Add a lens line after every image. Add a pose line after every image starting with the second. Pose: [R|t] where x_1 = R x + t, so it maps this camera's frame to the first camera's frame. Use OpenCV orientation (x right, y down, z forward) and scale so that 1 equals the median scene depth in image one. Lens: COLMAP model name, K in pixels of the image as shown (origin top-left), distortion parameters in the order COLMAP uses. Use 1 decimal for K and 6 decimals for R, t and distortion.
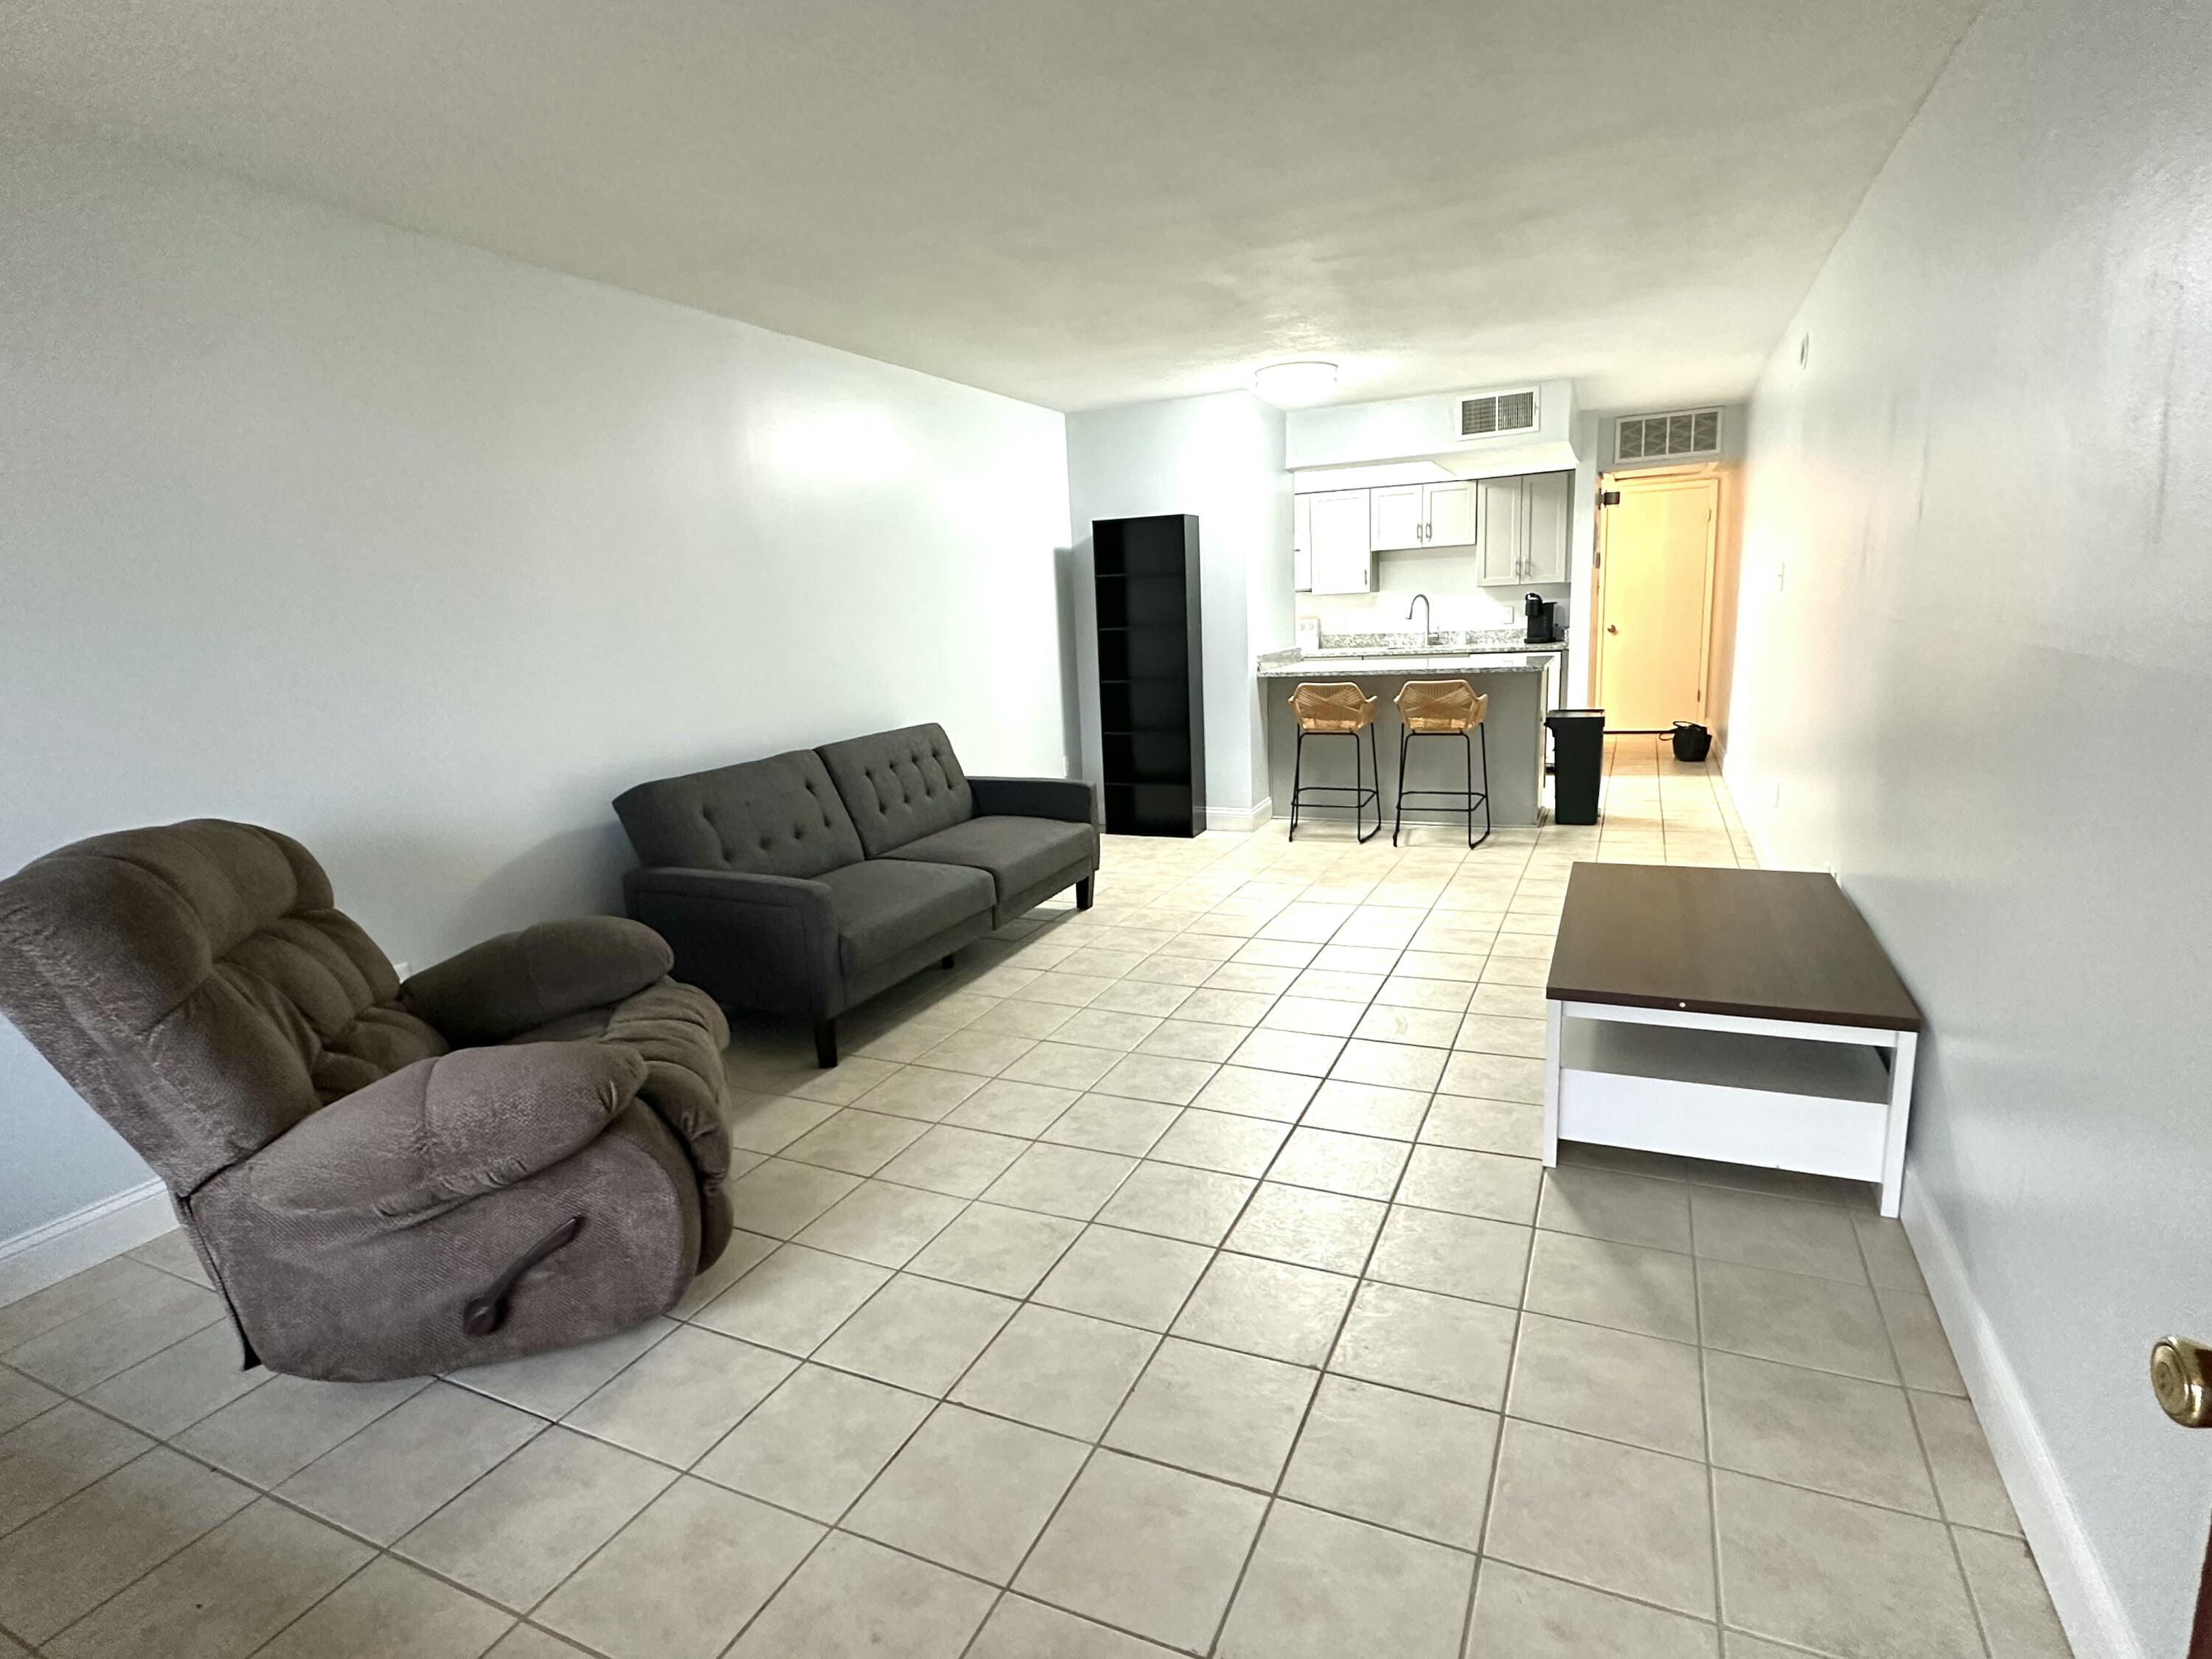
lens RADIAL K [[1121.7, 0, 1104.9], [0, 1121.7, 844.1], [0, 0, 1]] dist [0.001457, 0.002032]
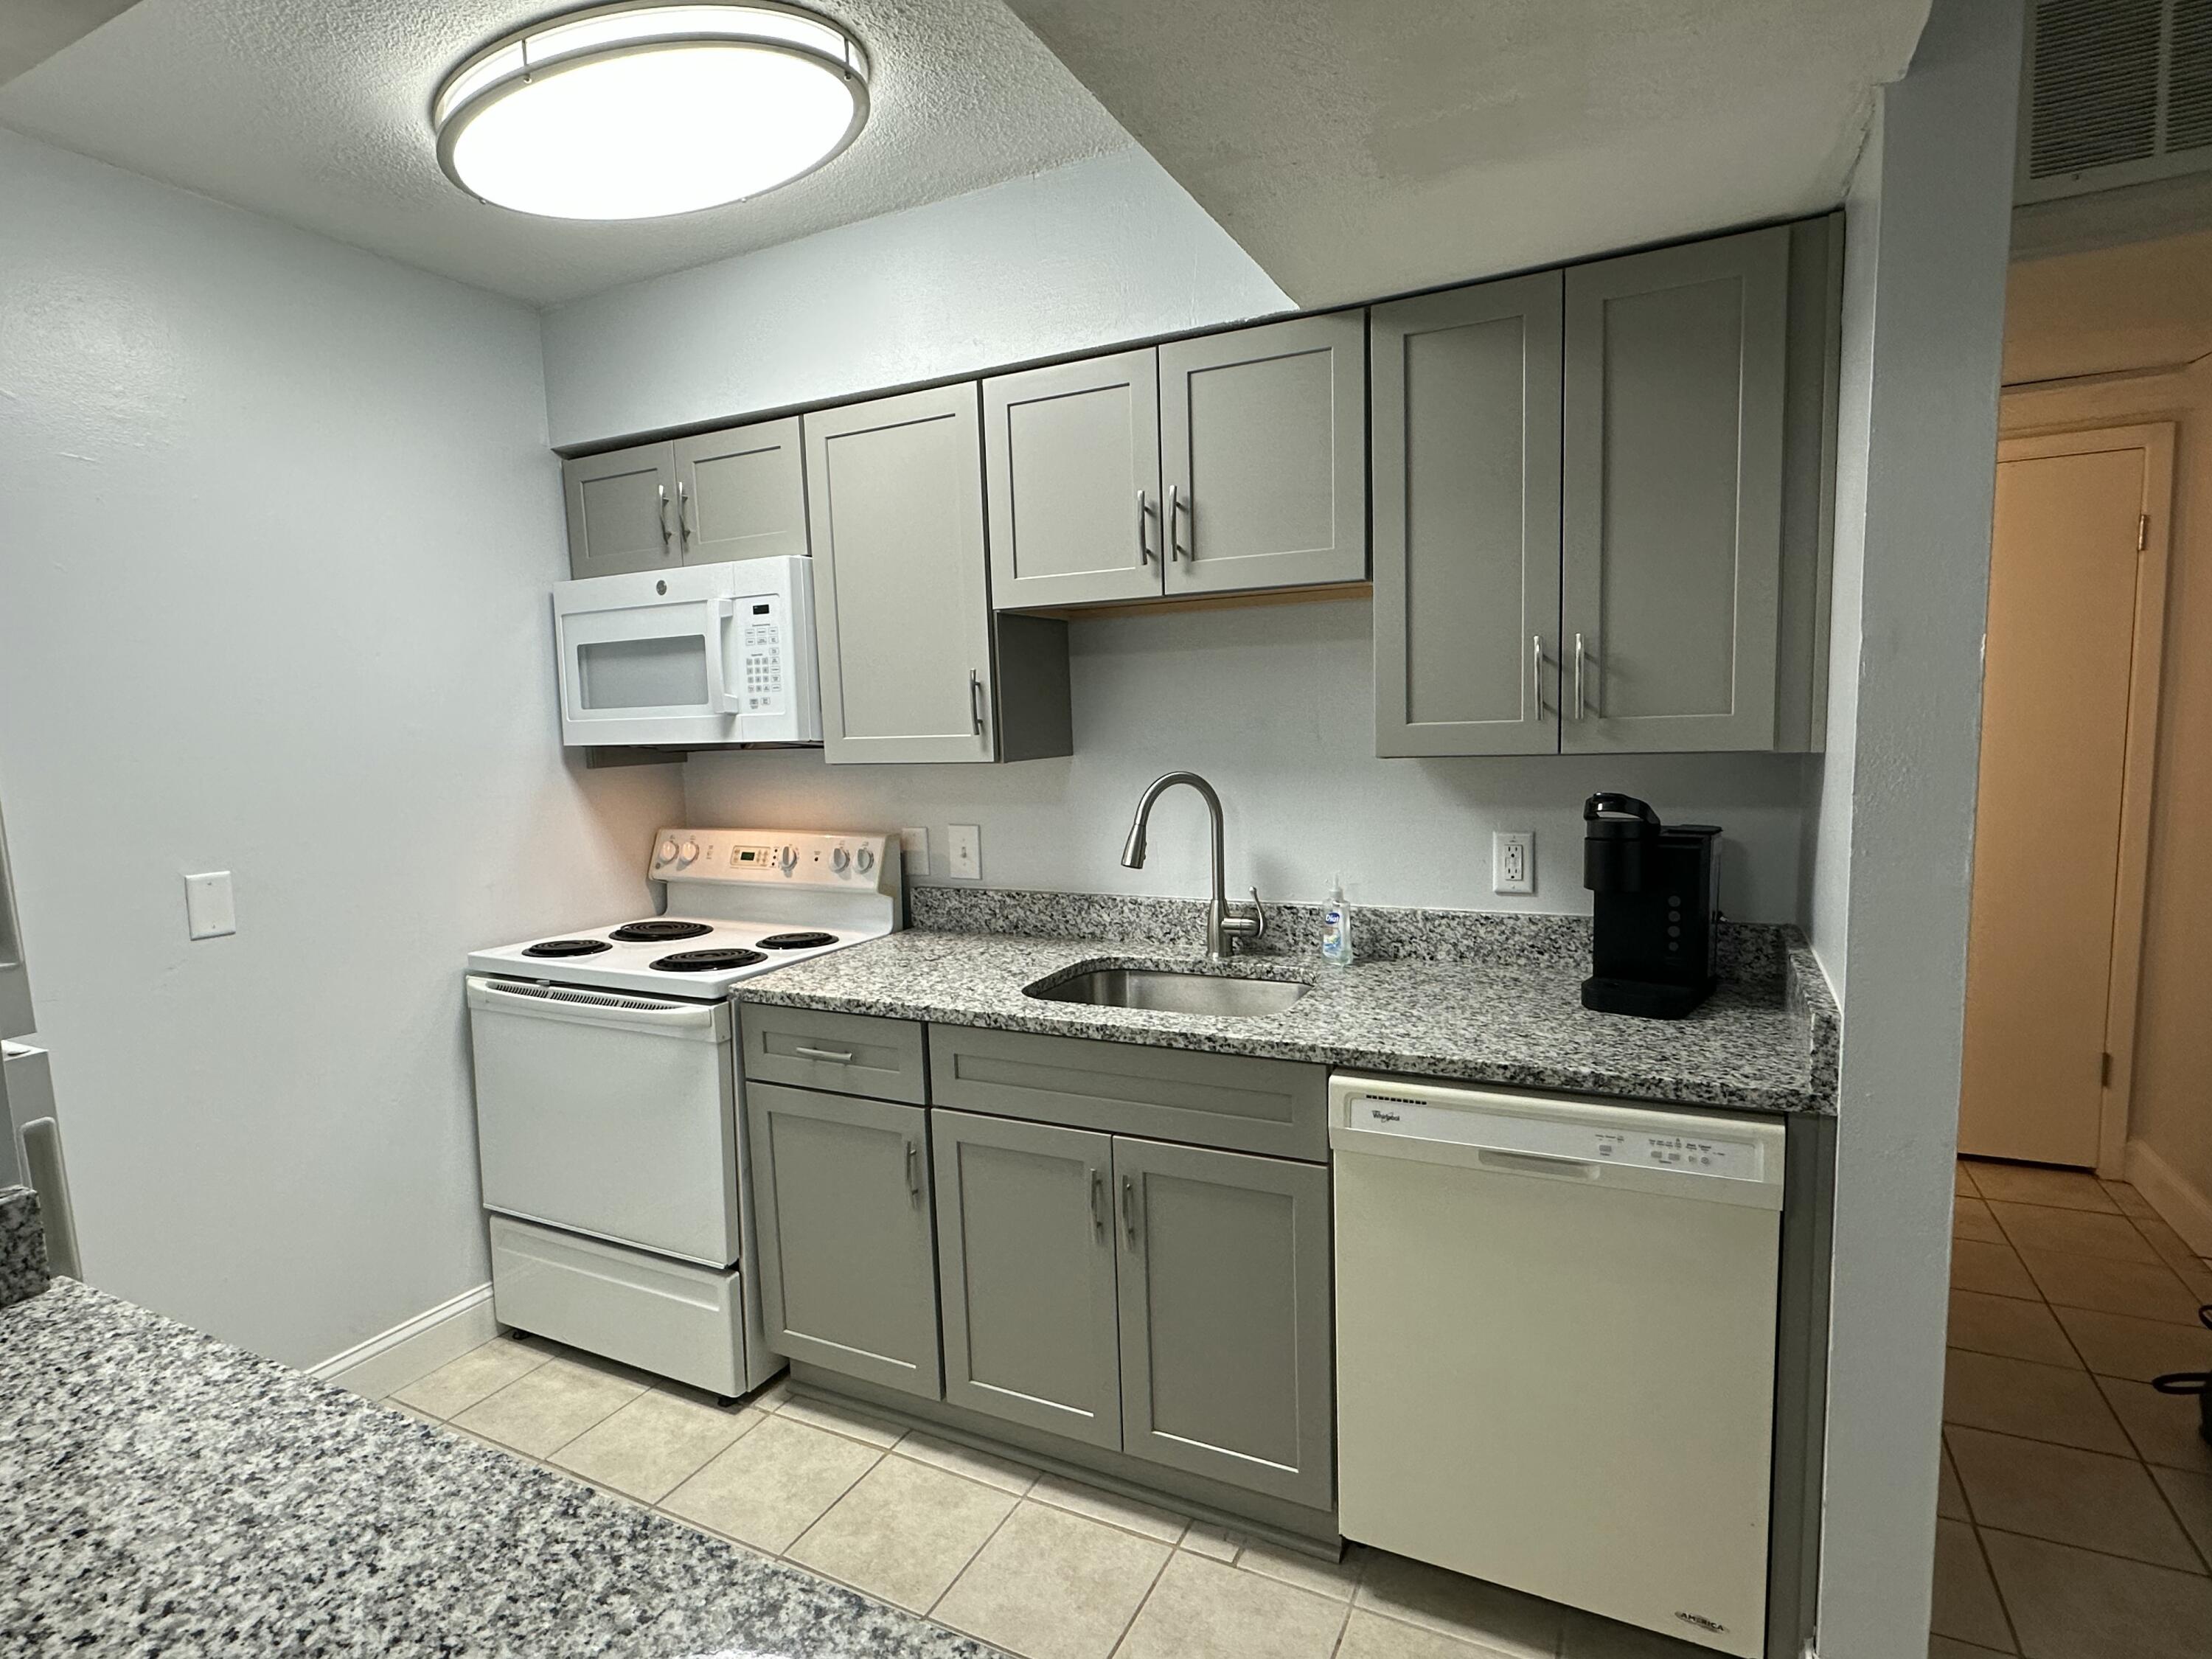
lens RADIAL K [[1121.7, 0, 1108.6], [0, 1121.7, 836.5], [0, 0, 1]] dist [0.001457, 0.002032]
pose [[0.999224, 0.018110, -0.034965, 2.008381], [-0.021213, 0.995668, -0.090527, -1.344341], [0.033174, 0.091198, 0.995280, 5.407686]]
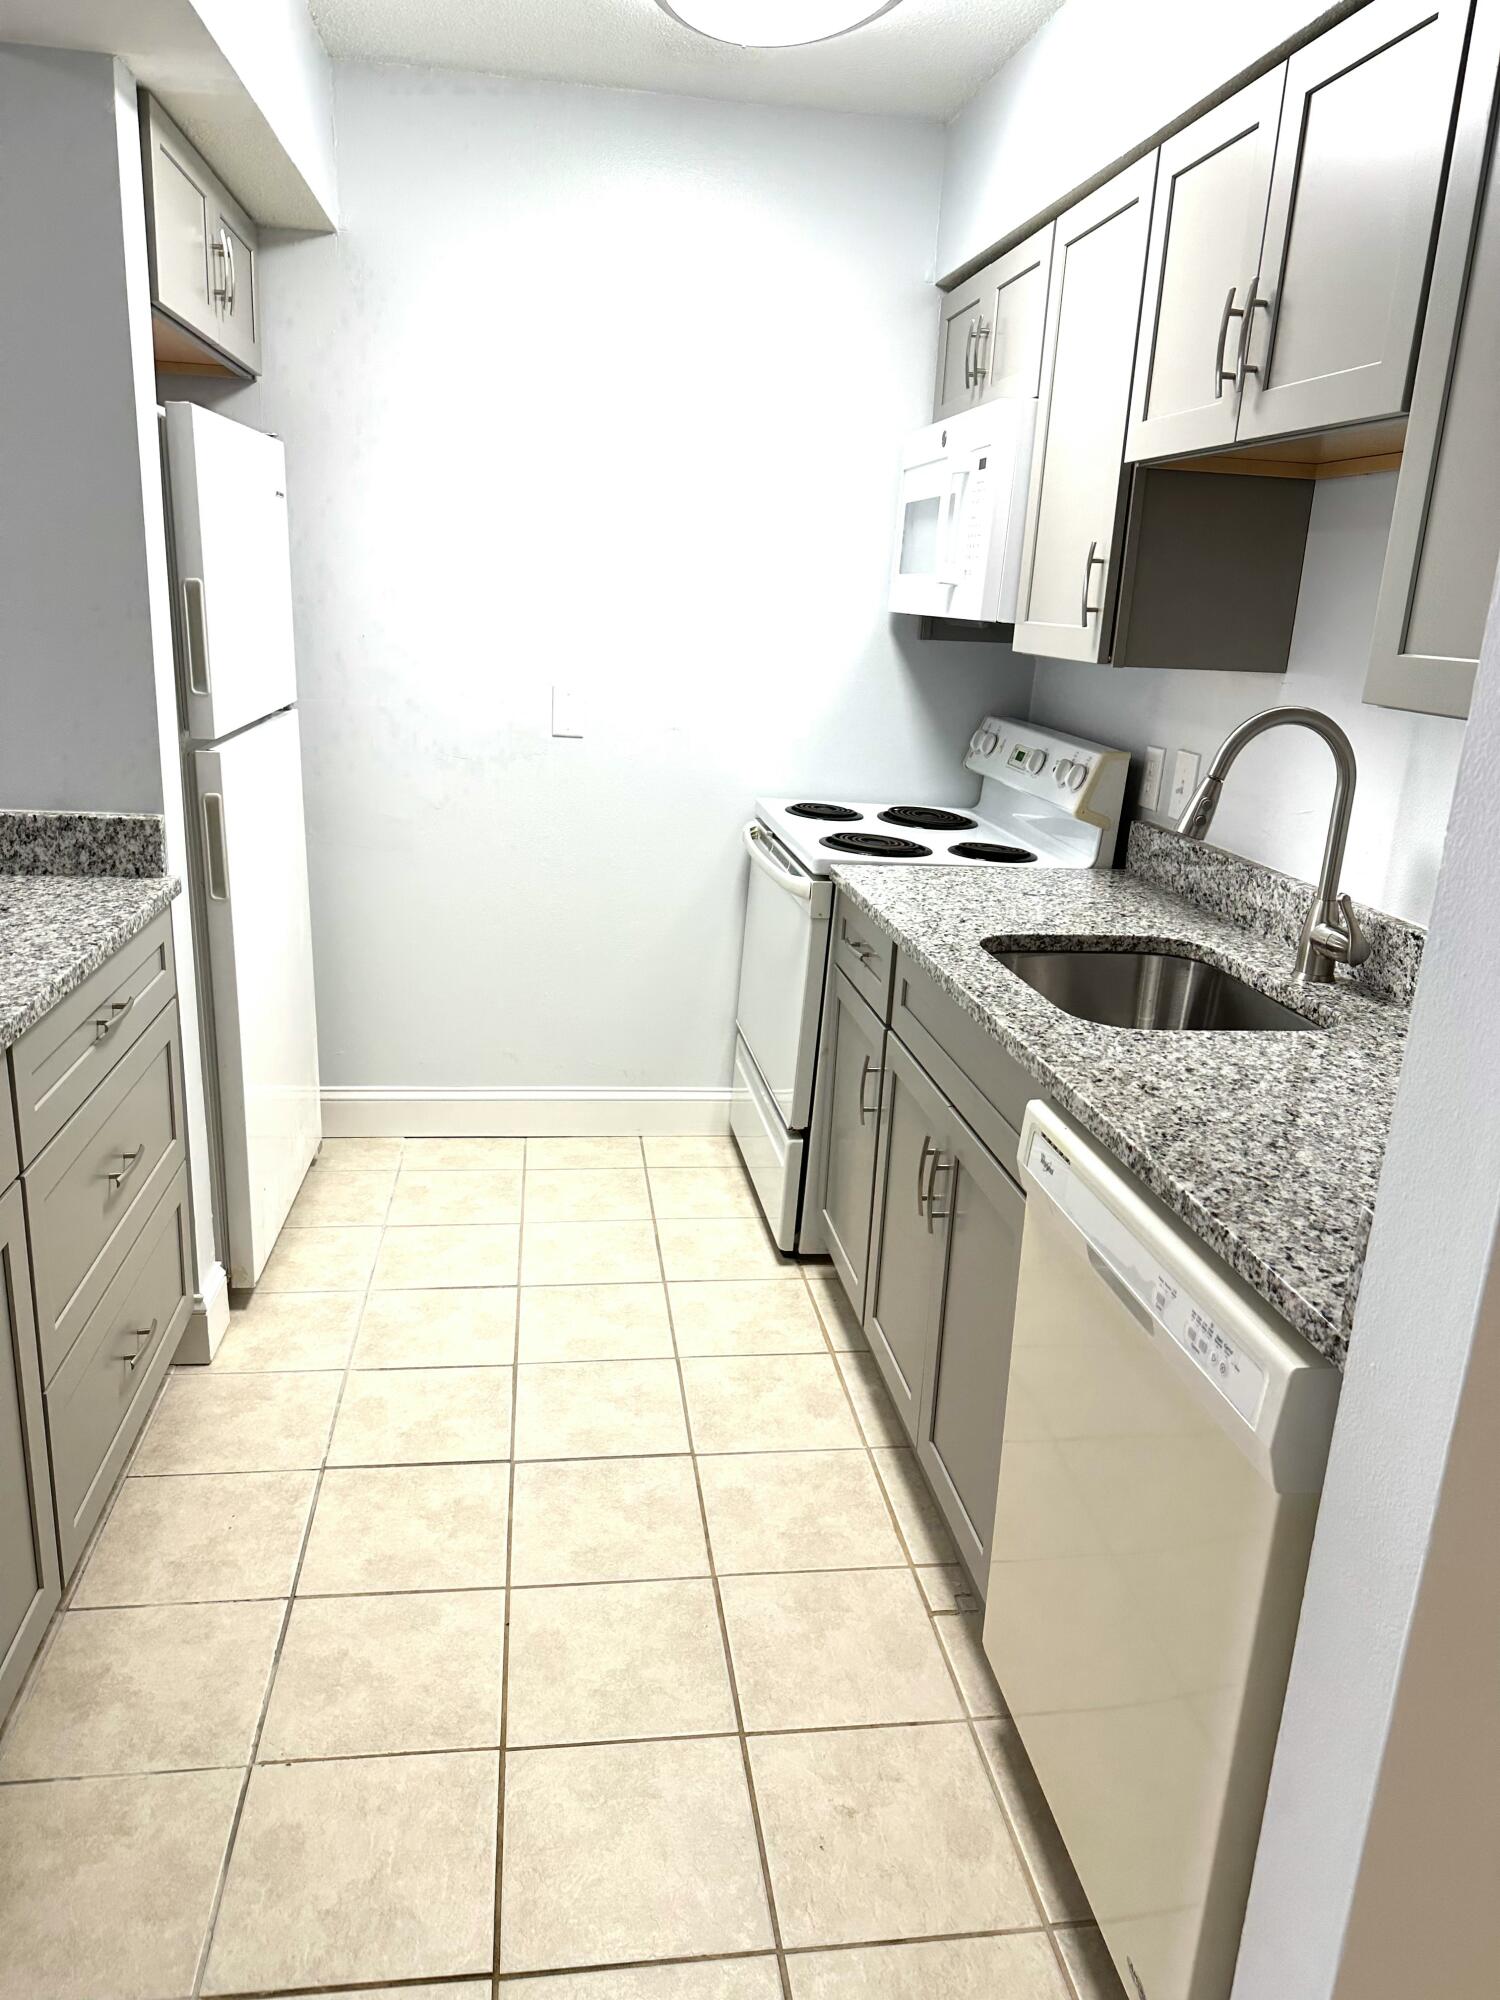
lens RADIAL K [[1382.3, 0, 737.2], [0, 1382.3, 988.9], [0, 0, 1]] dist [0.017001, -0.051291]
pose [[0.535169, 0.298299, -0.790324, 3.134199], [-0.237665, 0.950955, 0.197992, -1.478387], [0.810623, 0.081873, 0.579816, 5.838981]]
